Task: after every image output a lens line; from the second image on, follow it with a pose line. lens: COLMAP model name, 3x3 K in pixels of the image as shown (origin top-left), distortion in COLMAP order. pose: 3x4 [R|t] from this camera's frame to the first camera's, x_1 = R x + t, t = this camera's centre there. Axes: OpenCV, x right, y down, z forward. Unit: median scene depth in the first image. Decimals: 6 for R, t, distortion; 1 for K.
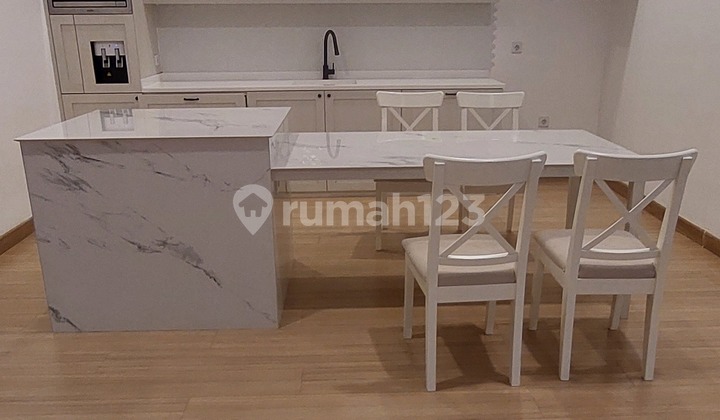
lens RADIAL K [[662.8, 0, 359.7], [0, 662.8, 210.6], [0, 0, 1]] dist [-0.017201, 0.000000]
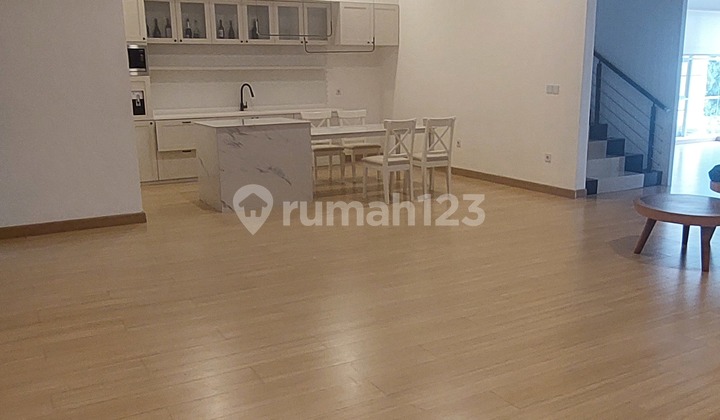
lens RADIAL K [[662.8, 0, 359.6], [0, 662.8, 211.7], [0, 0, 1]] dist [-0.017201, 0.000000]
pose [[0.888873, -0.096040, 0.447975, -0.661952], [0.132899, 0.989791, -0.051501, 0.224429], [-0.438456, 0.105313, 0.892561, -0.770062]]
